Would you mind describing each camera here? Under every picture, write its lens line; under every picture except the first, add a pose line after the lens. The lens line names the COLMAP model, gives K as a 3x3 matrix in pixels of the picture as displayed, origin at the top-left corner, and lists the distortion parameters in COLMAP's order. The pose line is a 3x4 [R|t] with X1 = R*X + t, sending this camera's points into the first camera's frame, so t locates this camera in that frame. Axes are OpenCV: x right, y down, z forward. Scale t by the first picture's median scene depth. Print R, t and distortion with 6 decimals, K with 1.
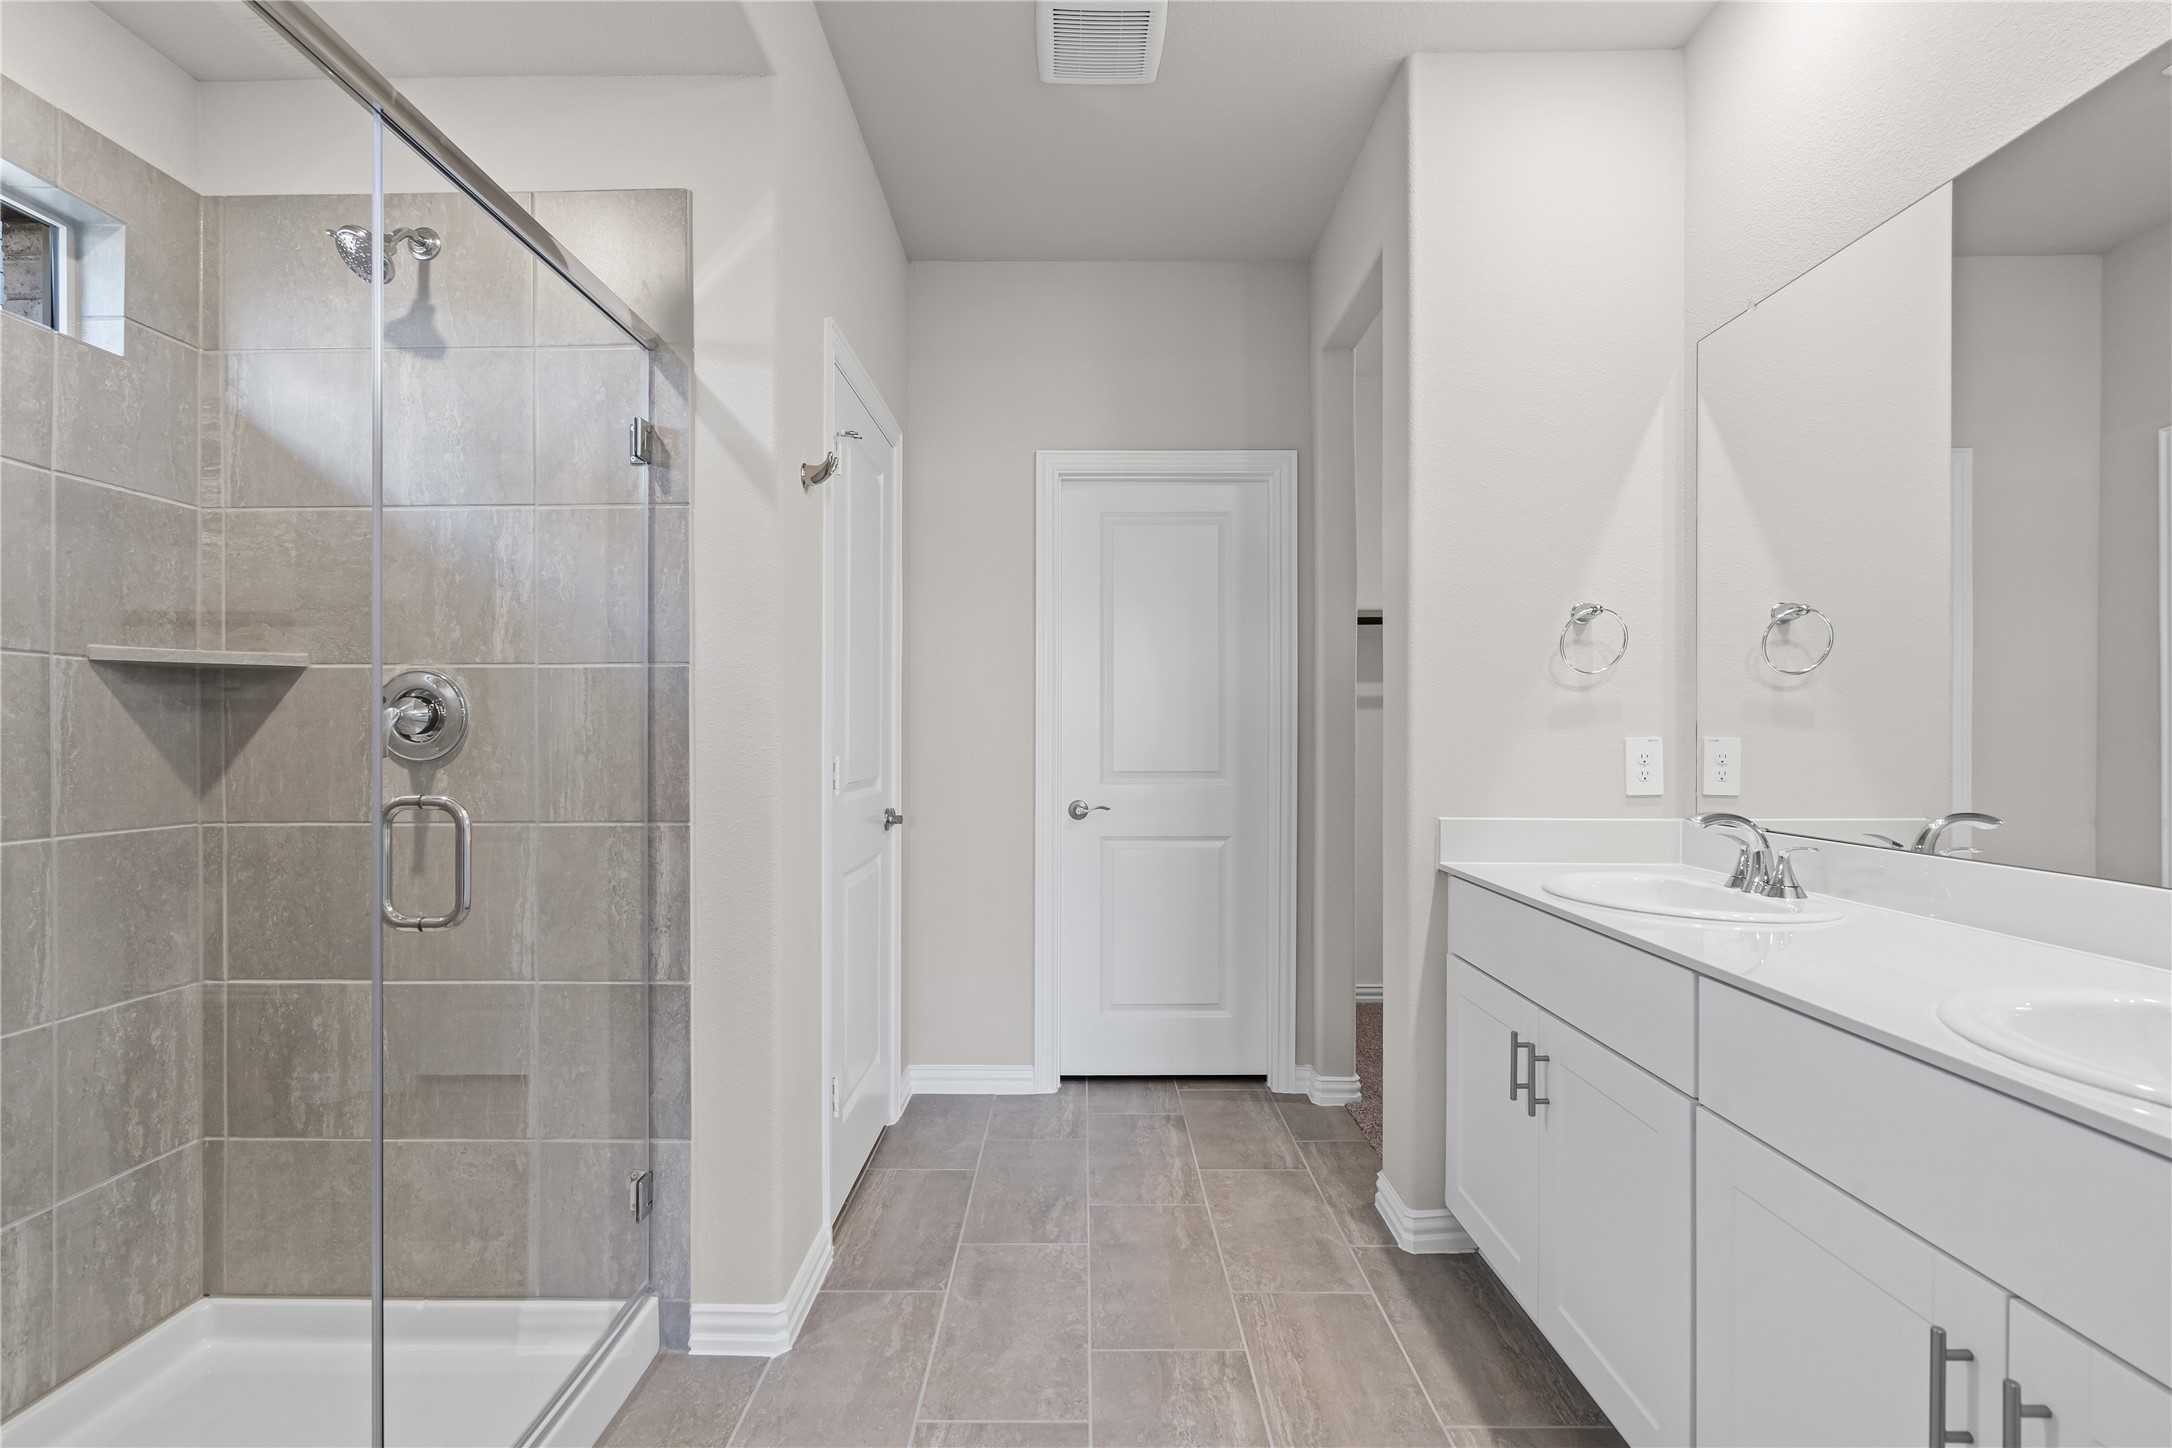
lens RADIAL K [[1005.2, 0, 1089.9], [0, 1005.2, 726.5], [0, 0, 1]] dist [-0.001206, 0.001567]
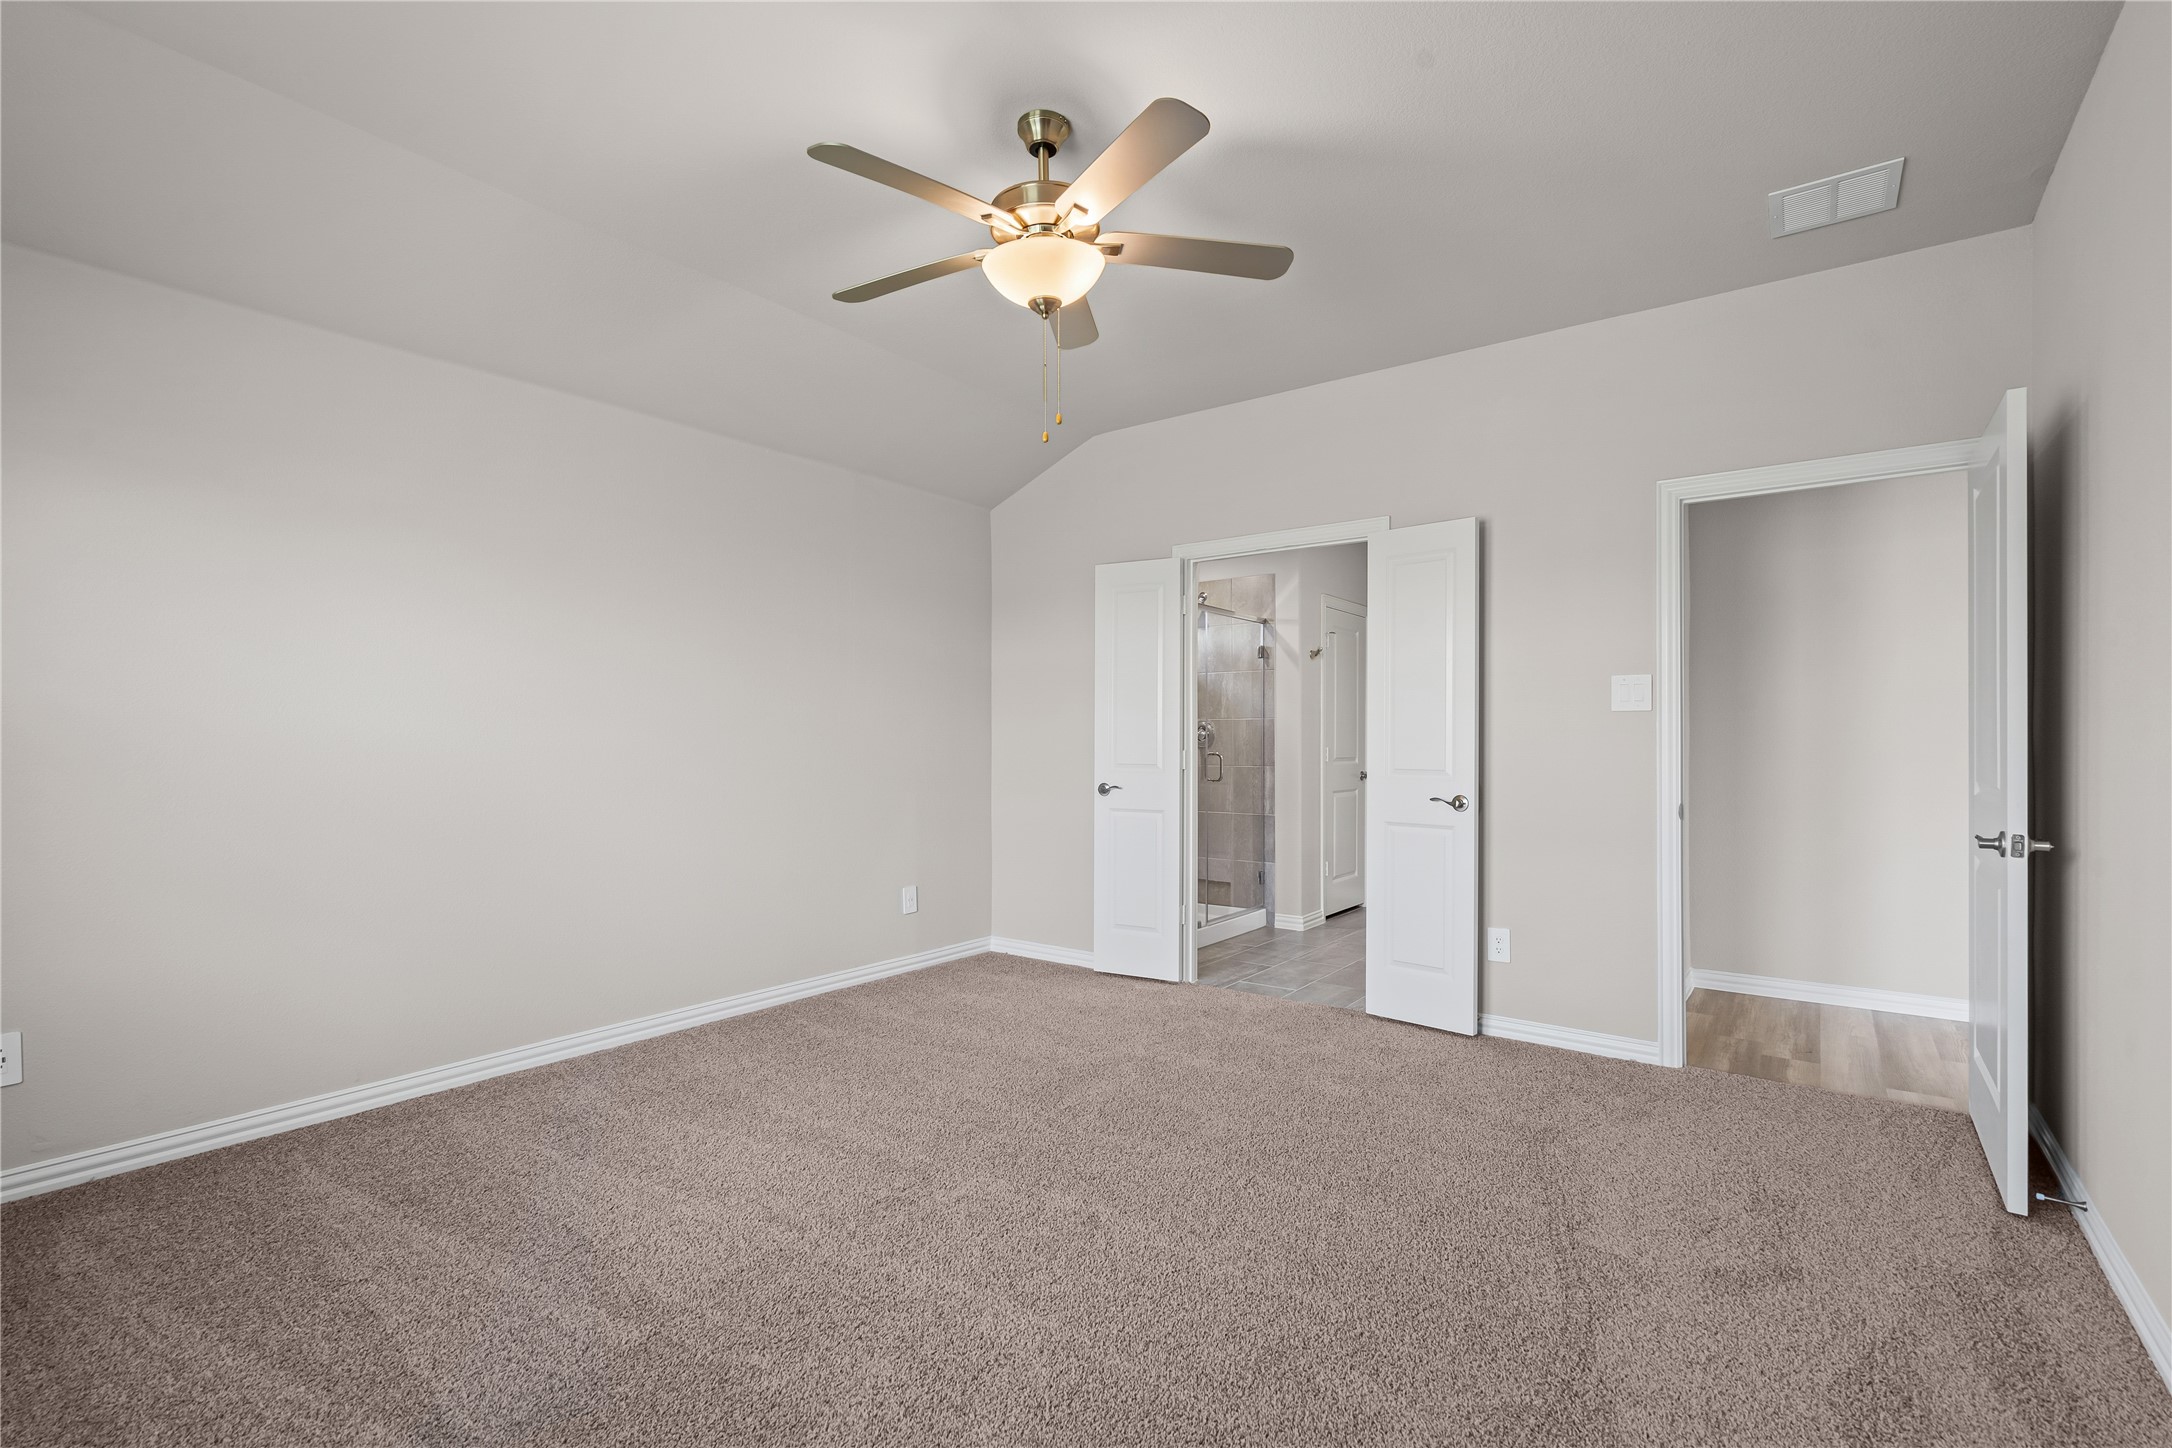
lens RADIAL K [[1005.2, 0, 1087.8], [0, 1005.2, 727.3], [0, 0, 1]] dist [-0.001206, 0.001567]
pose [[0.820134, -0.004737, -0.572152, 0.984405], [-0.002326, 0.999930, -0.011612, 0.007496], [0.572167, 0.010854, 0.820065, -2.051721]]
